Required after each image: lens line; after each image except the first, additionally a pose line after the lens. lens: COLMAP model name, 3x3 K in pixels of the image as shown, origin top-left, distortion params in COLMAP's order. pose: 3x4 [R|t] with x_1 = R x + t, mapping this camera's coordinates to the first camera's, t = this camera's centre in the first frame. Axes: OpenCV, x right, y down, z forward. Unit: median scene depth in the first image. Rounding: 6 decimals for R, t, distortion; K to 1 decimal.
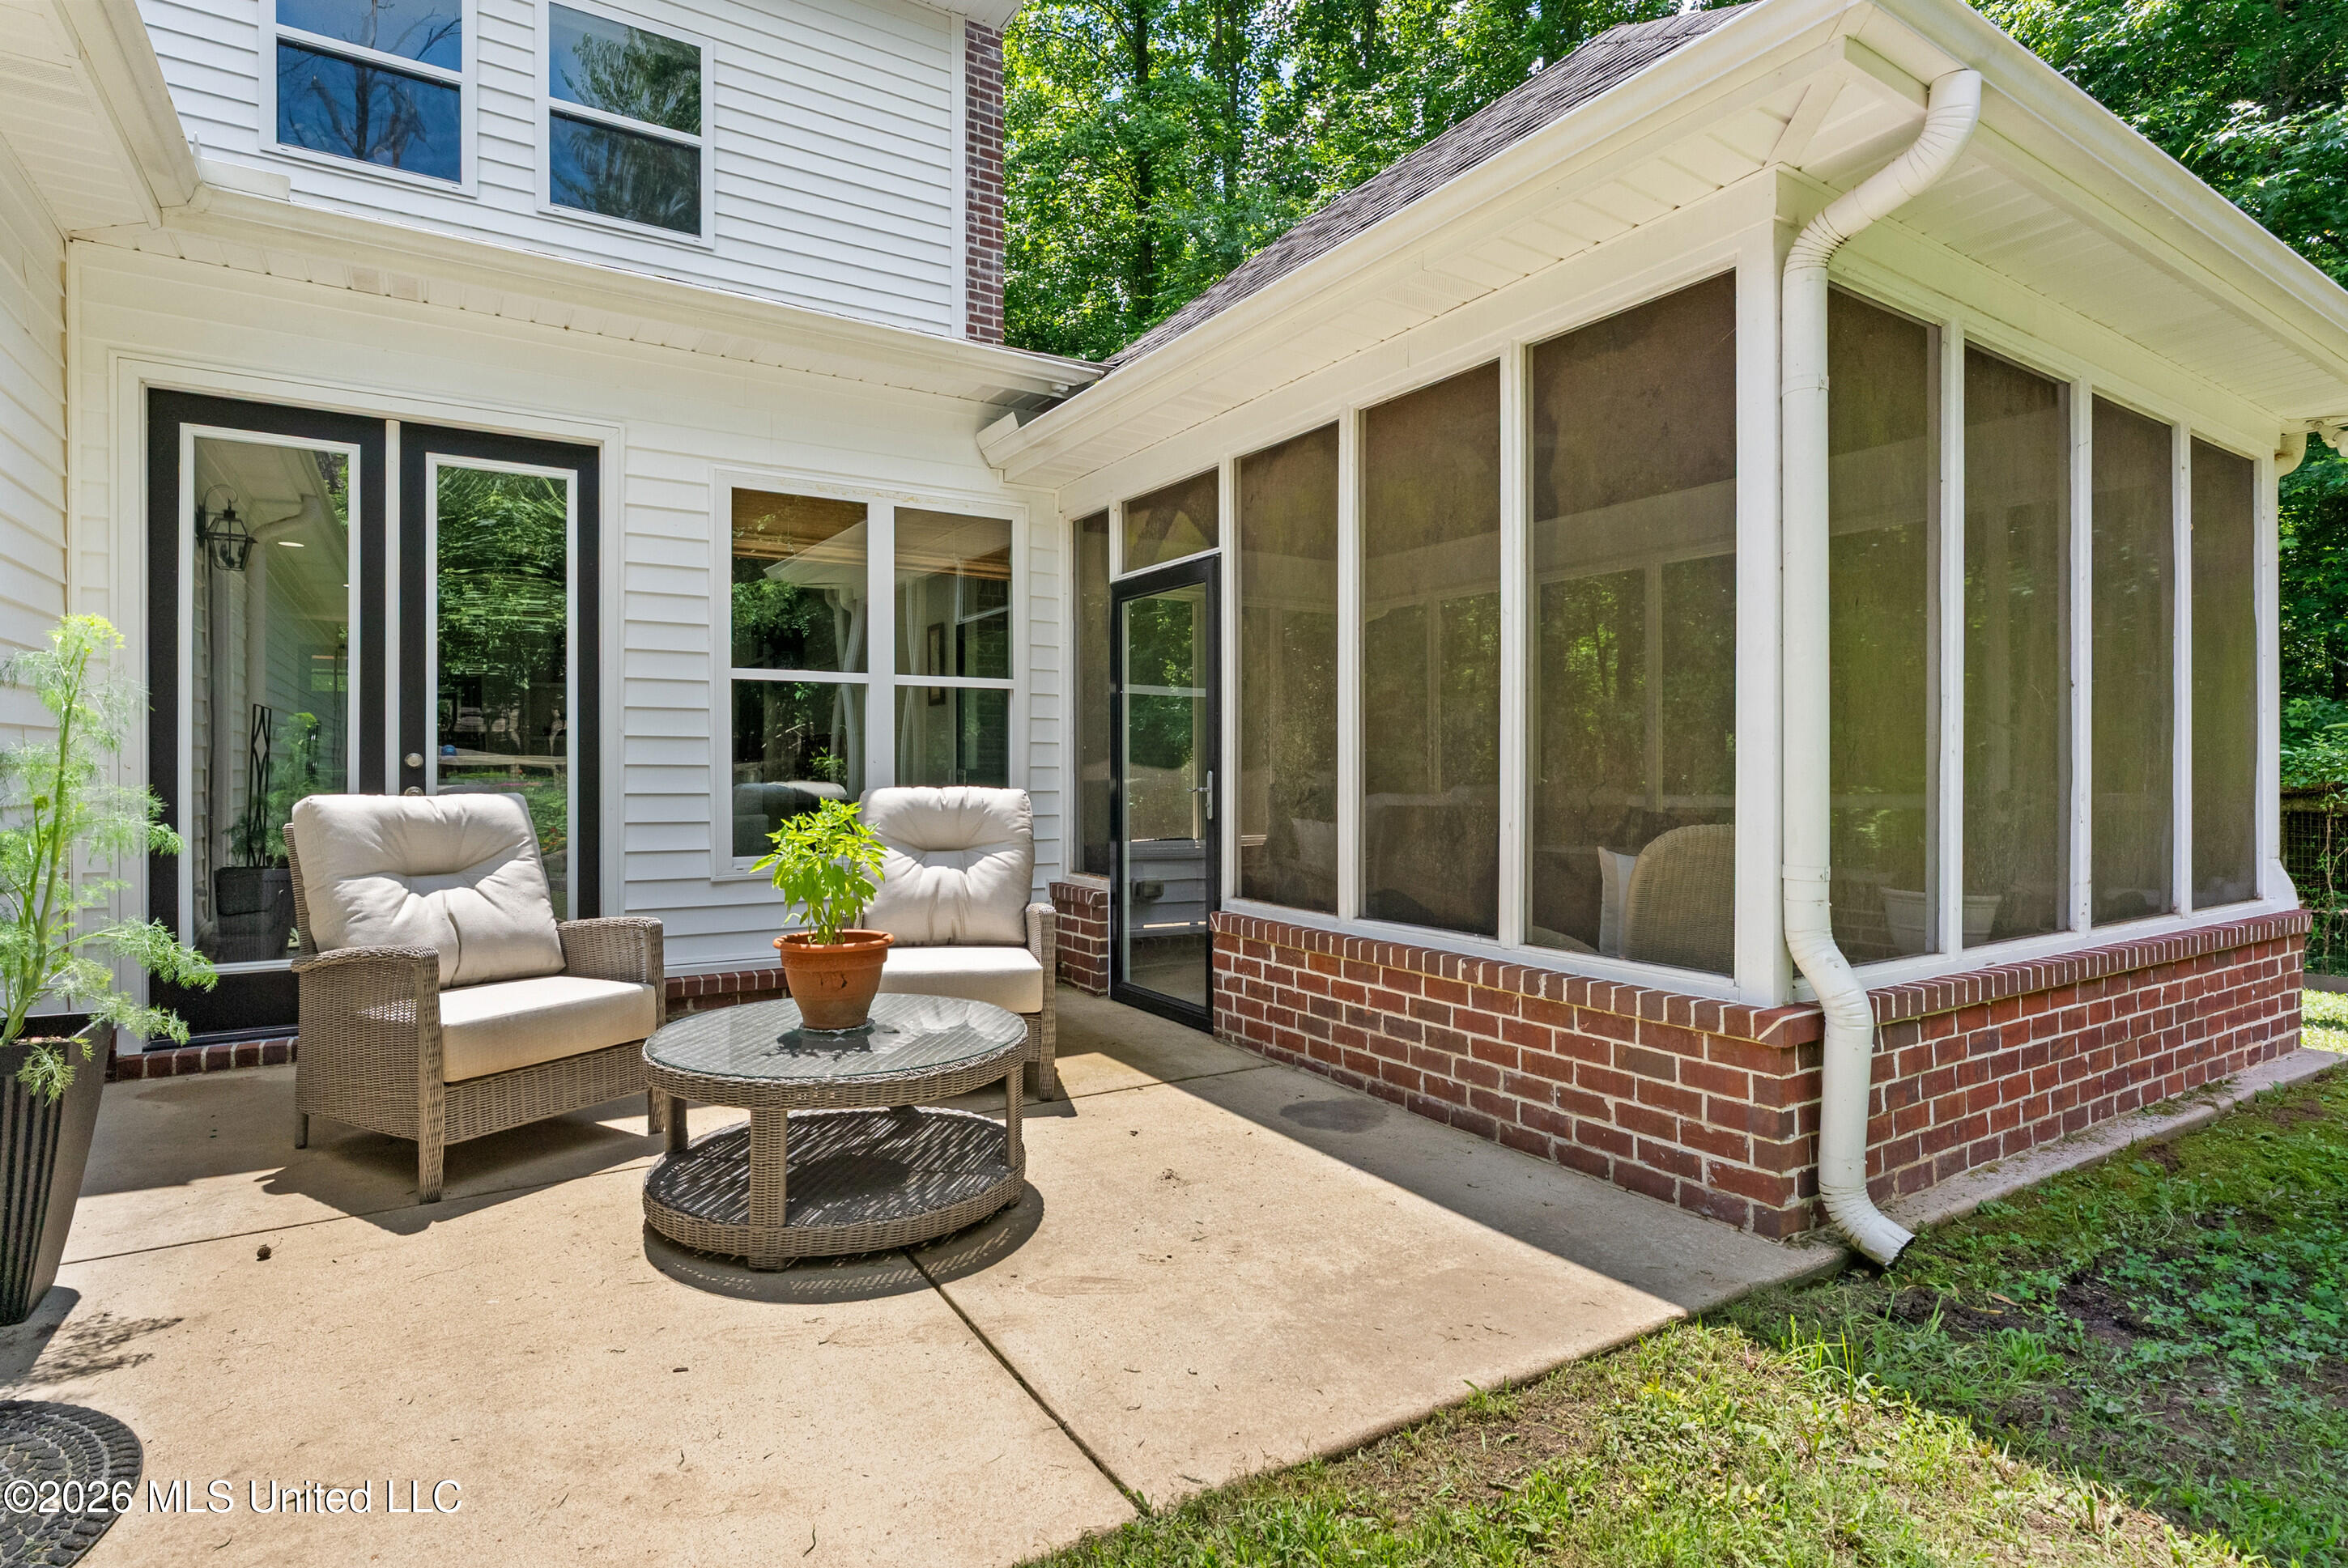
lens RADIAL K [[1157.3, 0, 1174.0], [0, 1157.3, 784.0], [0, 0, 1]] dist [-0.002644, -0.000216]
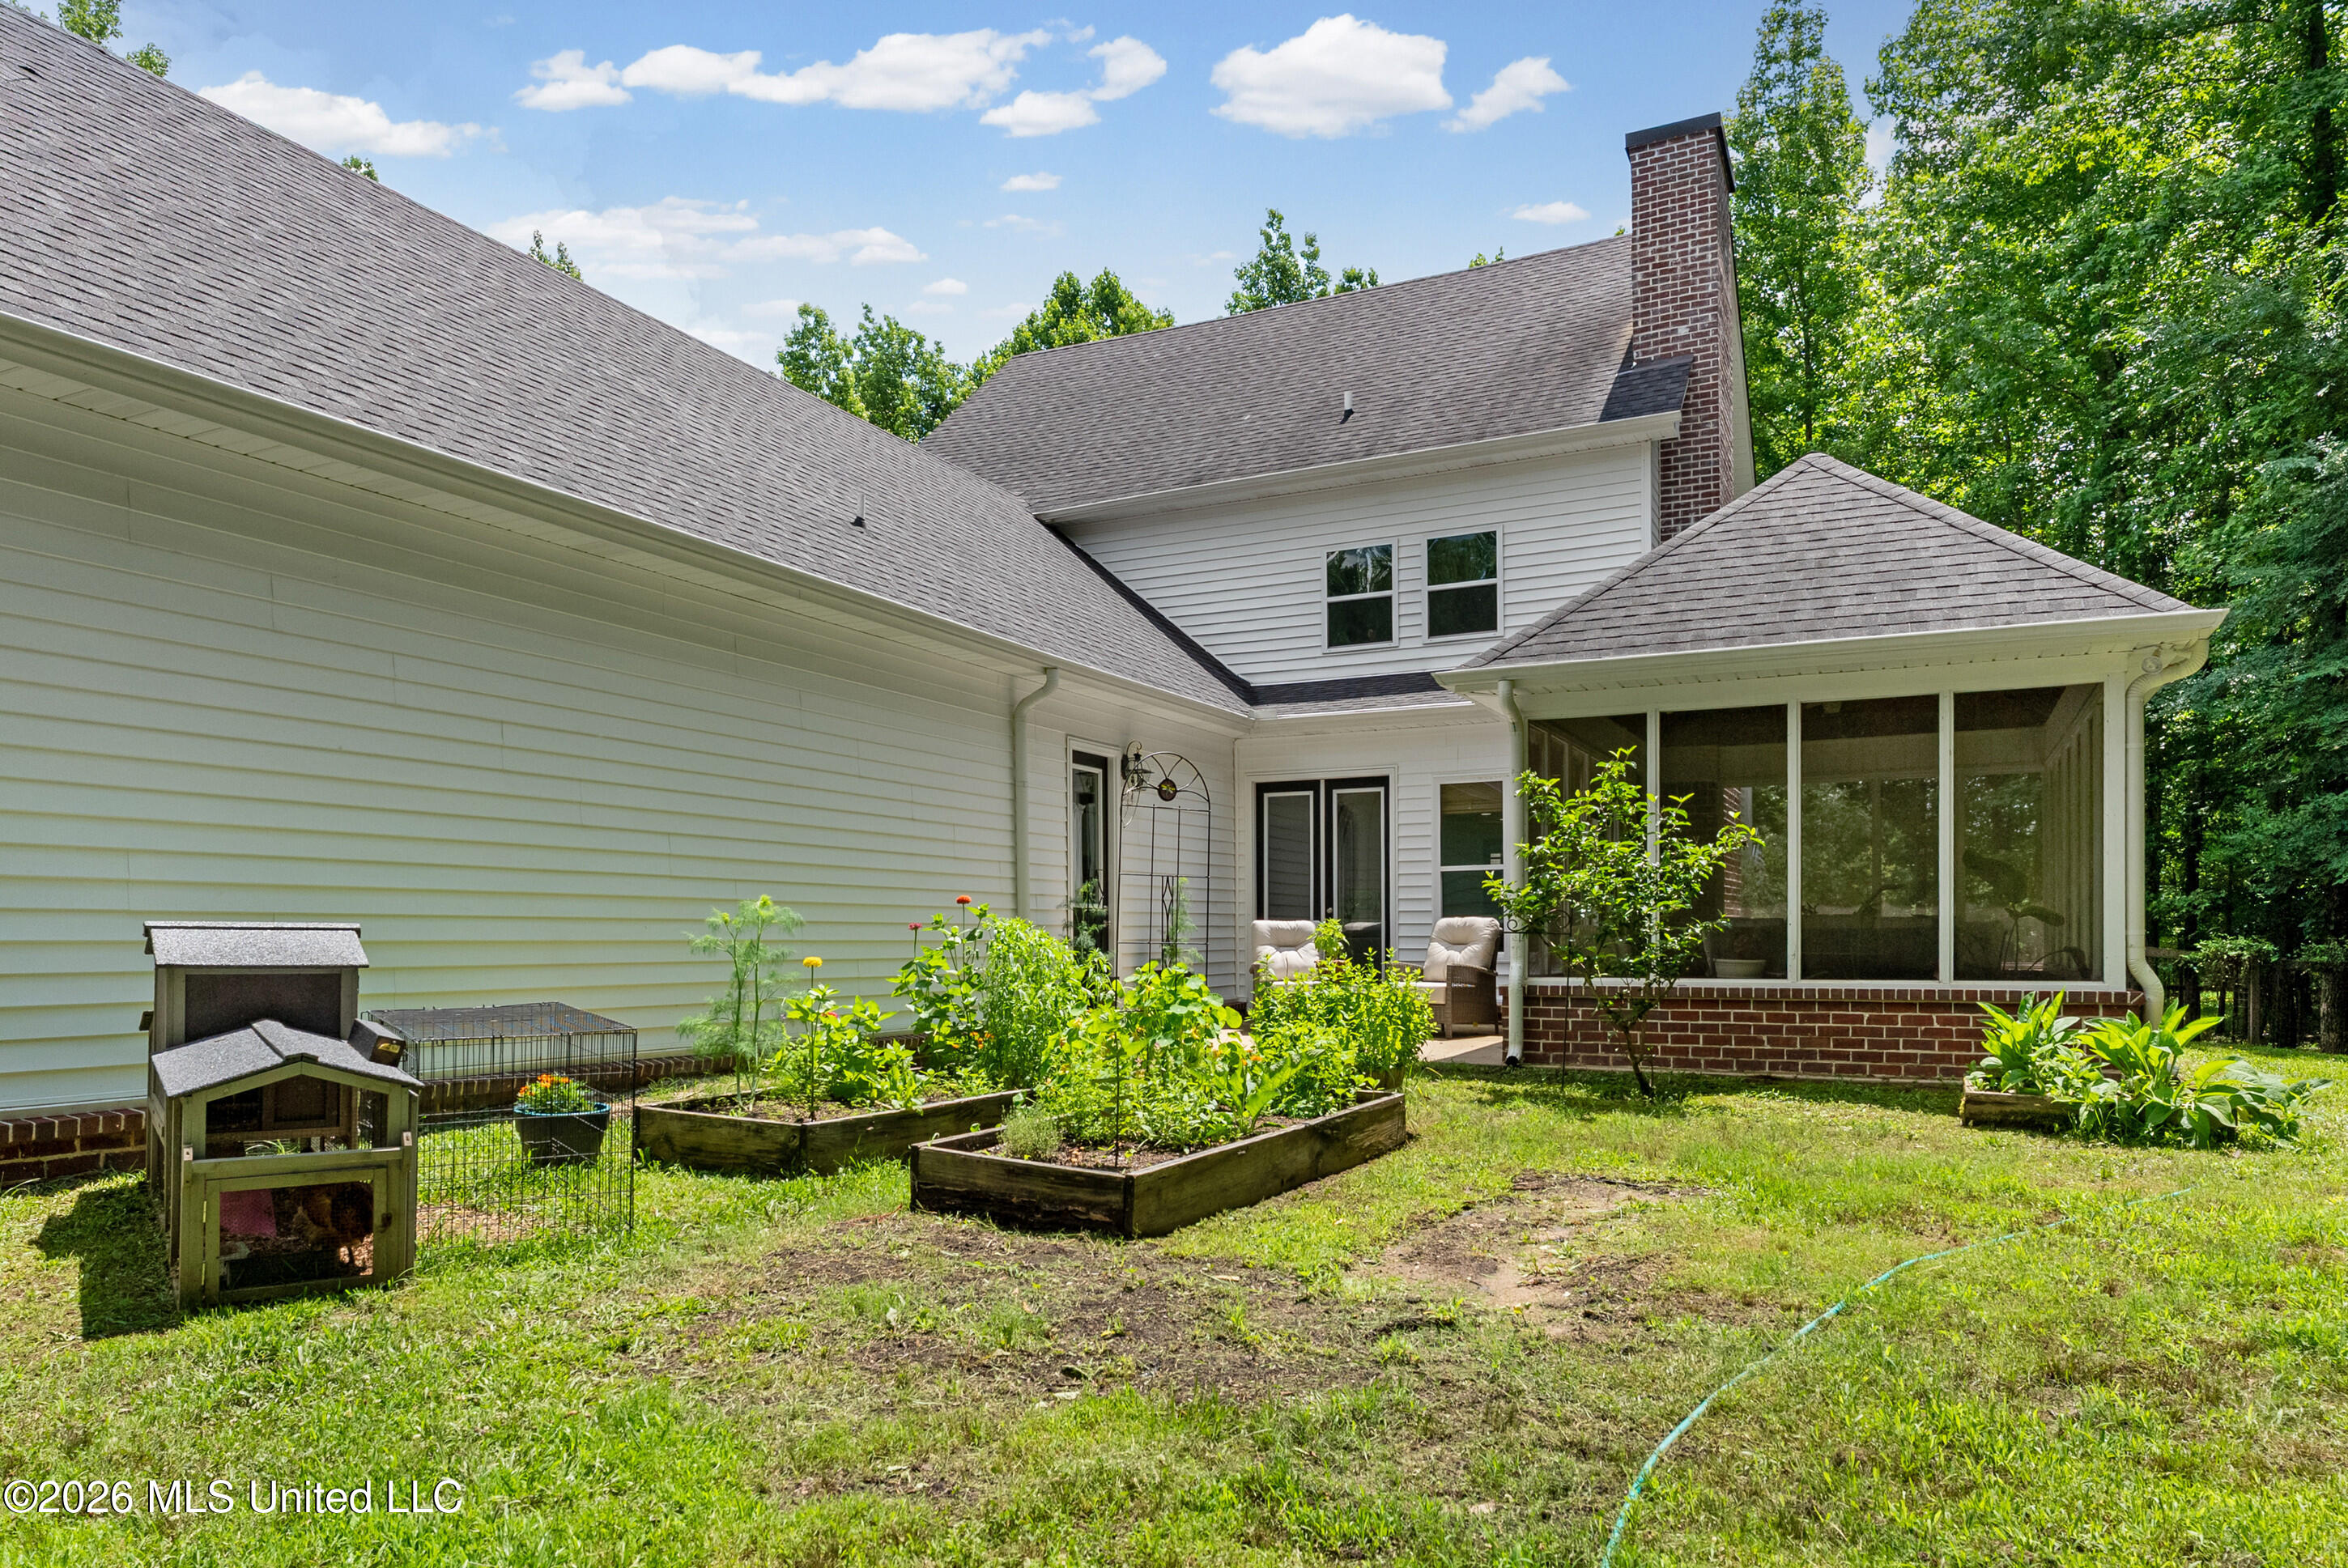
lens RADIAL K [[1519.3, 0, 1172.8], [0, 1519.3, 945.0], [0, 0, 1]] dist [-0.003919, -0.000349]
pose [[0.521498, 0.001780, -0.853251, 1.813505], [-0.004371, 0.999990, -0.000585, 0.052981], [0.853241, 0.004035, 0.521500, -0.937168]]
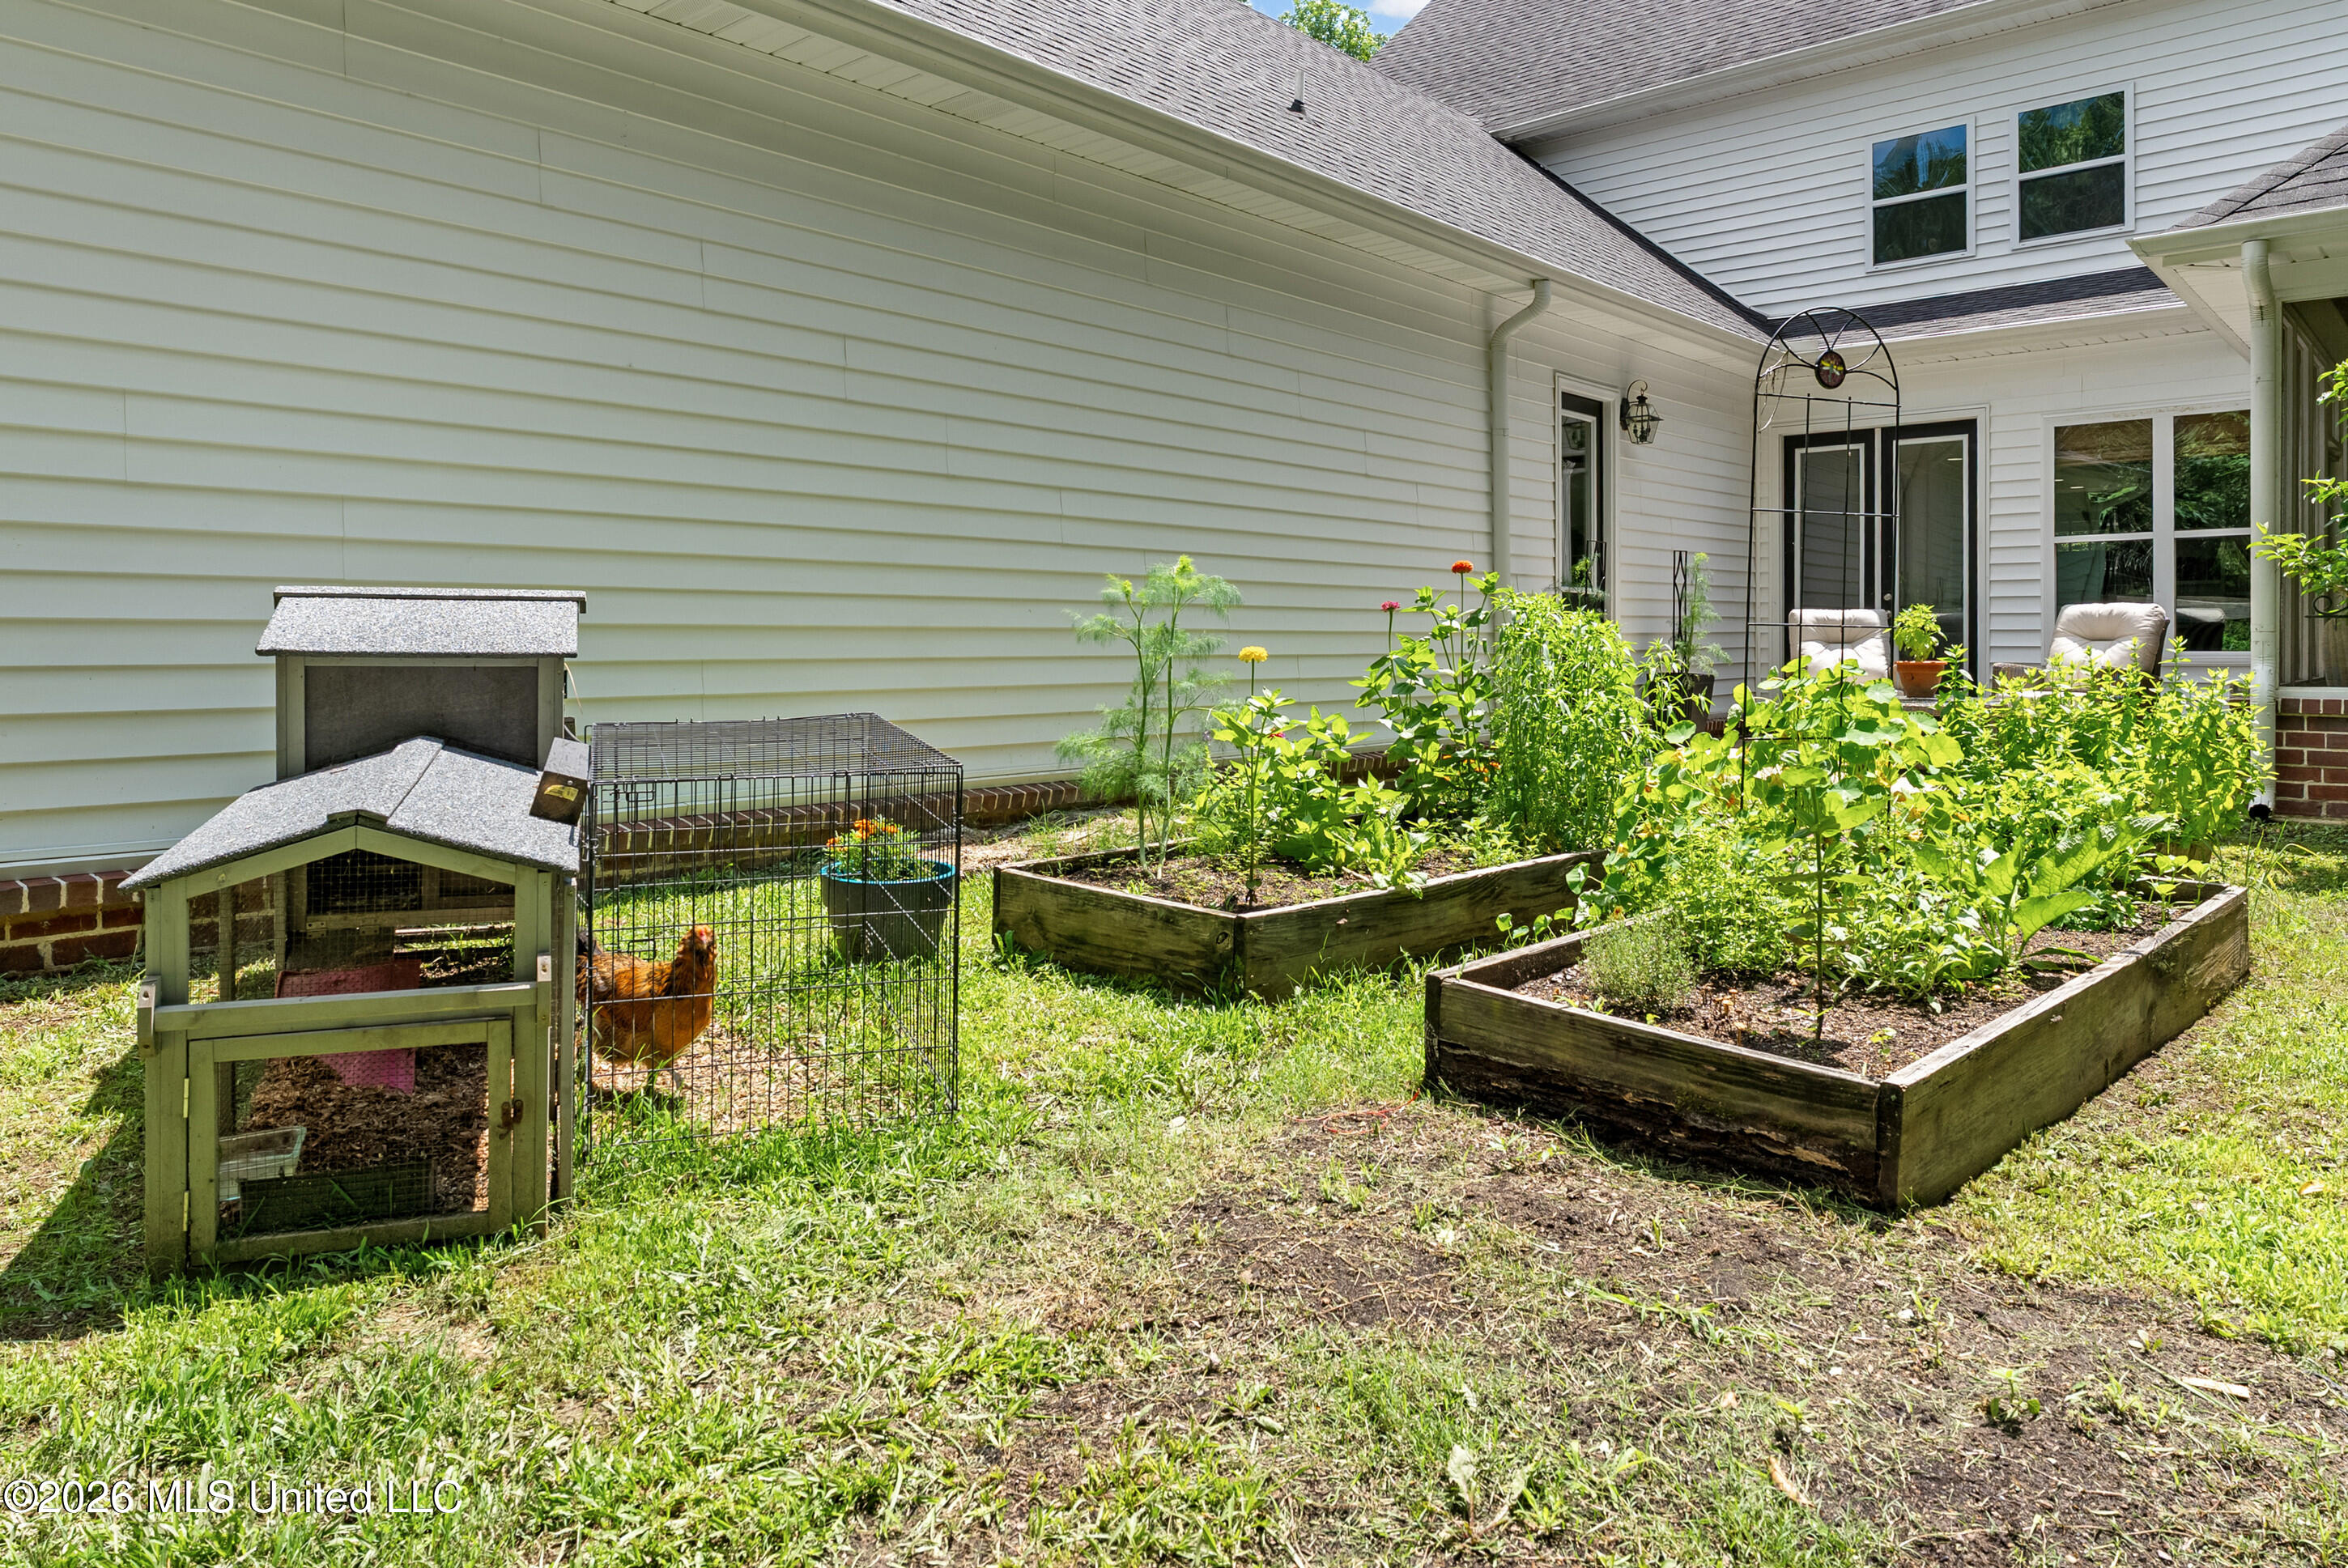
lens RADIAL K [[1542.7, 0, 1174.1], [0, 1542.7, 645.1], [0, 0, 1]] dist [0.000039, 0.000122]
pose [[0.276973, 0.002243, -0.960875, 1.377134], [-0.007280, 0.999973, 0.000236, 0.062483], [0.960850, 0.006930, 0.276982, -0.807411]]
